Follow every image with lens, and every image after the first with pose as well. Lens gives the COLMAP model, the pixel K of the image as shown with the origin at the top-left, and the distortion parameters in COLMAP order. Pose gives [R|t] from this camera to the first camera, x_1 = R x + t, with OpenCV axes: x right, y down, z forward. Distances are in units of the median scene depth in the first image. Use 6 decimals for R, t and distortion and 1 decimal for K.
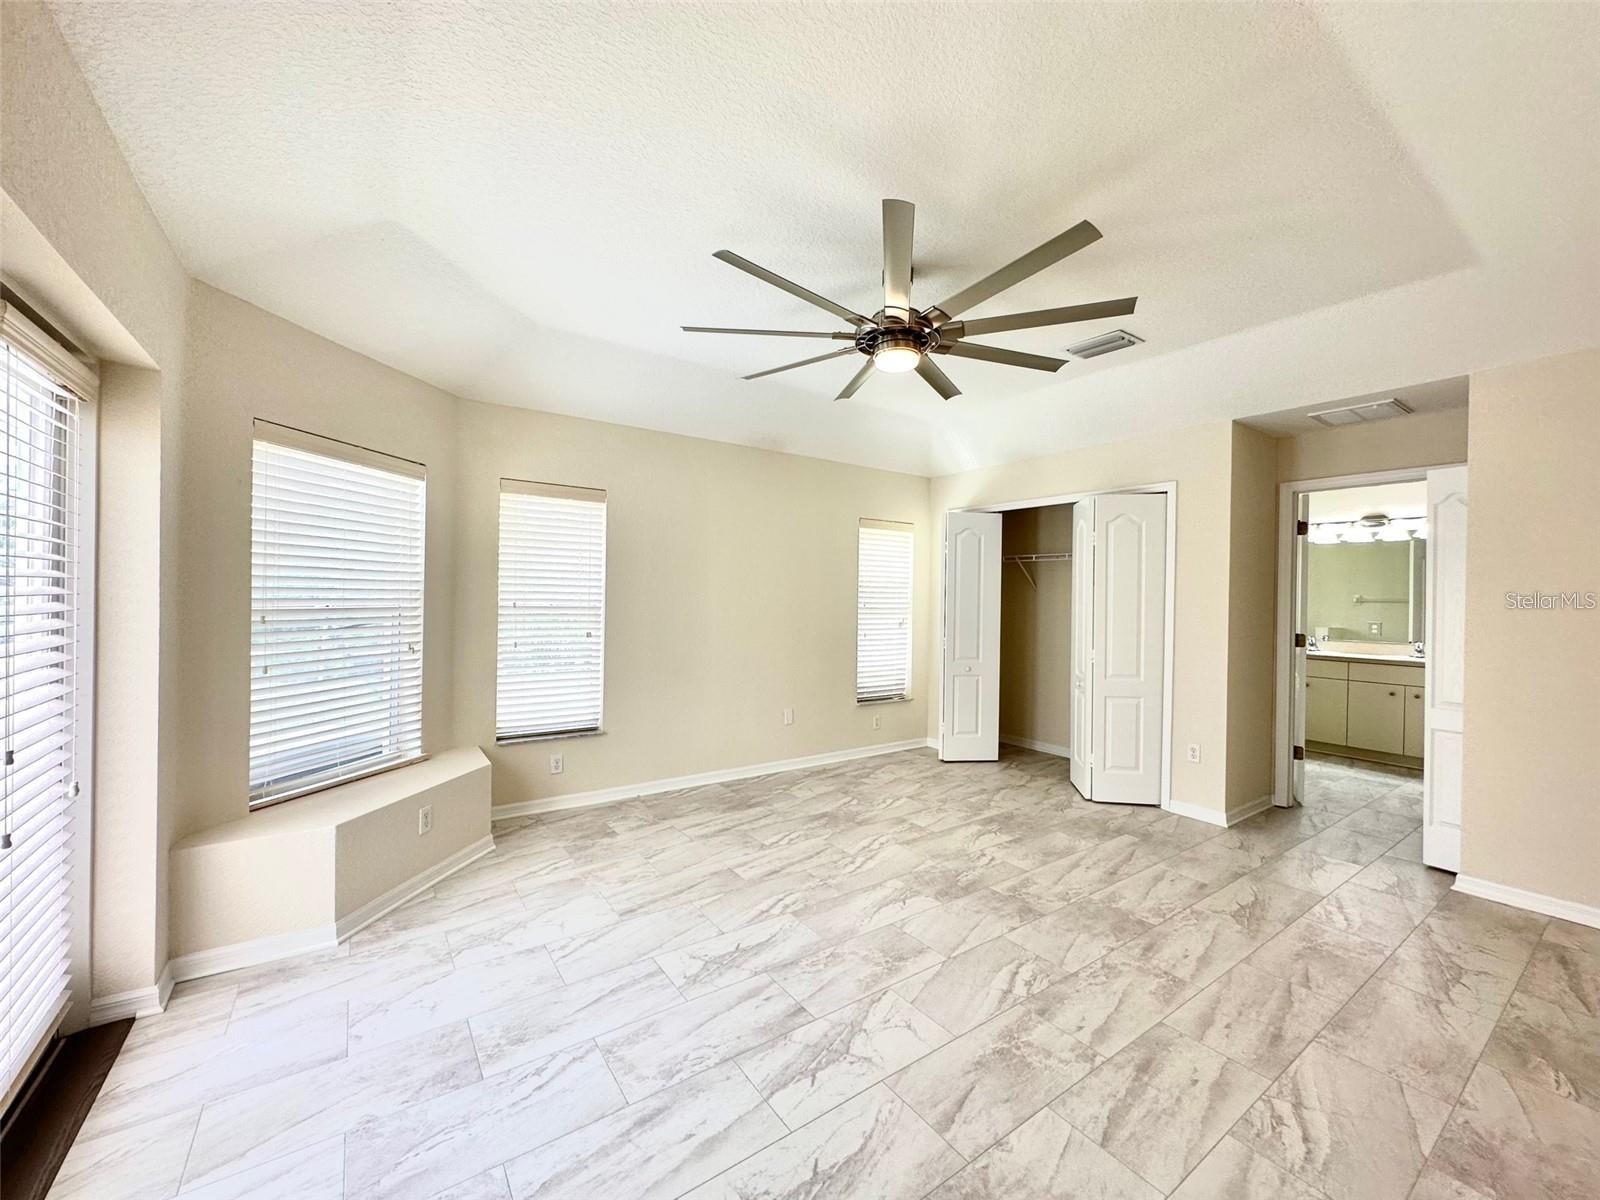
lens RADIAL K [[635.3, 0, 794.5], [0, 635.3, 602.1], [0, 0, 1]] dist [-0.000655, -0.000237]
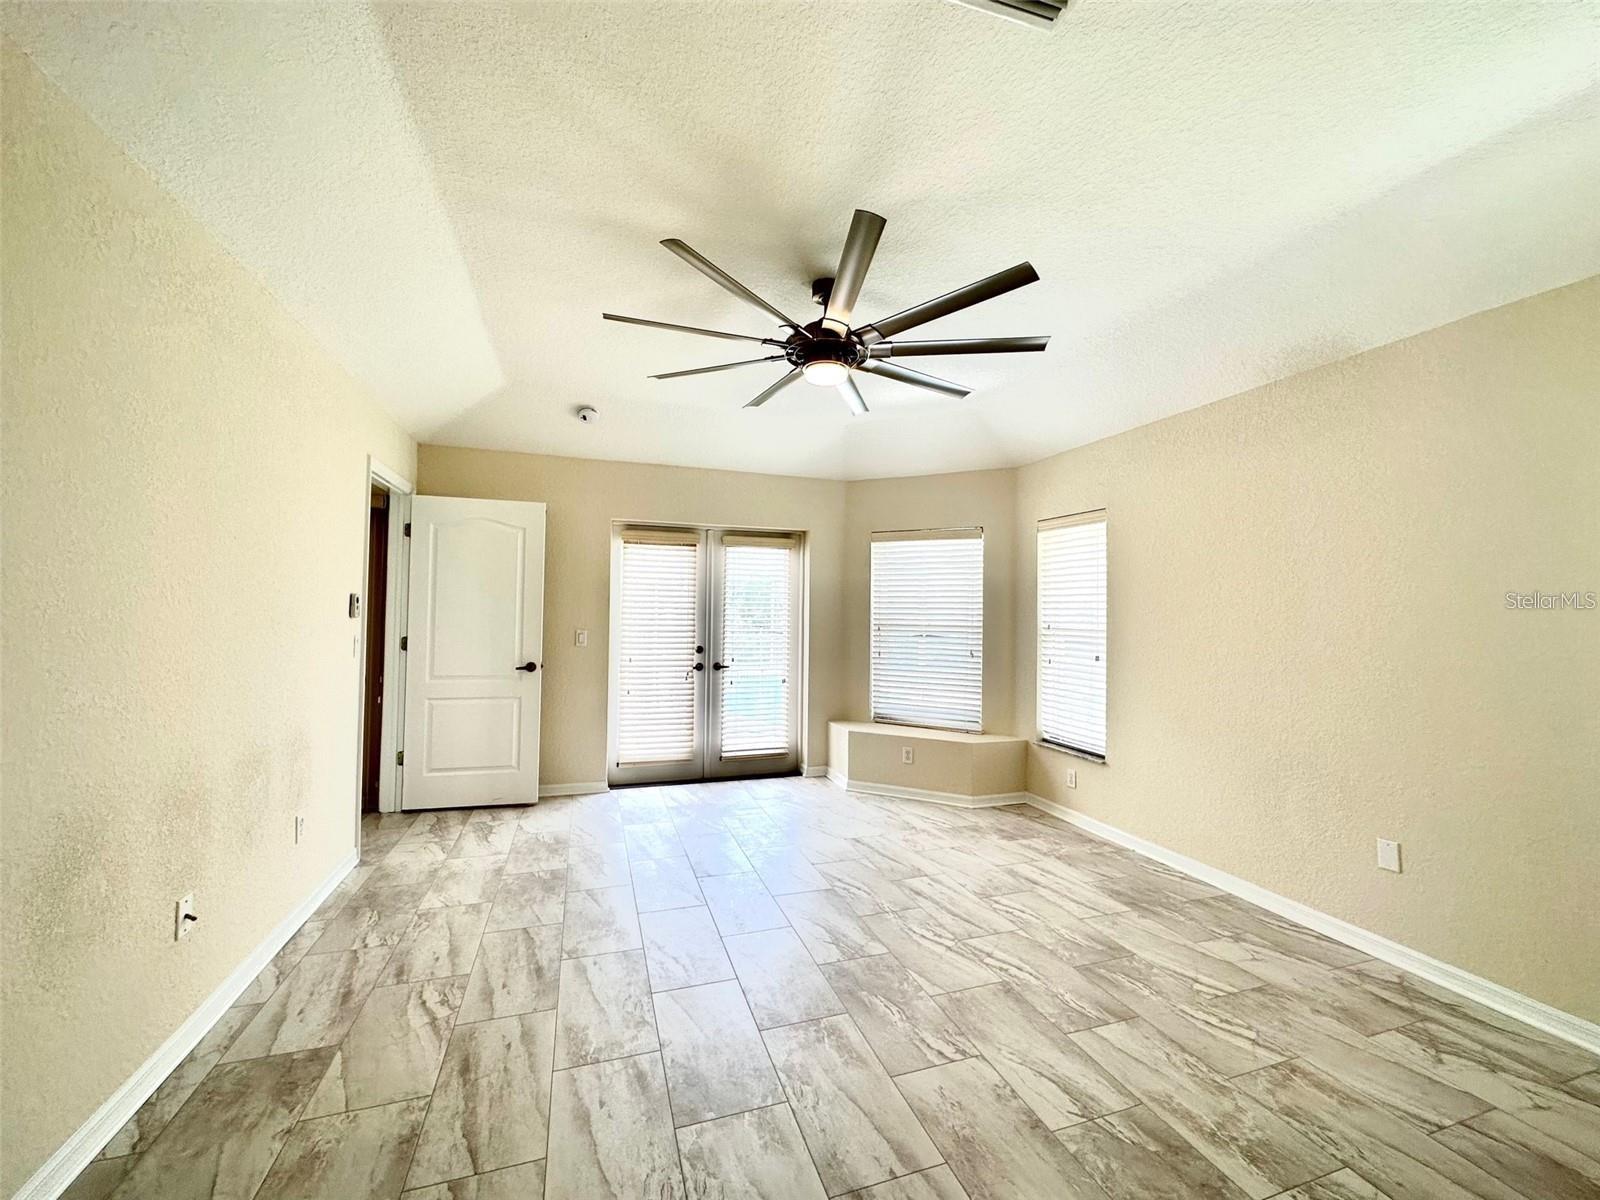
lens RADIAL K [[635.3, 0, 803.9], [0, 635.3, 596.9], [0, 0, 1]] dist [-0.000655, -0.000237]
pose [[-0.271897, -0.045598, -0.961246, 0.904061], [-0.026070, 0.998859, -0.040008, 0.009642], [0.961973, 0.014181, -0.272775, 1.003214]]
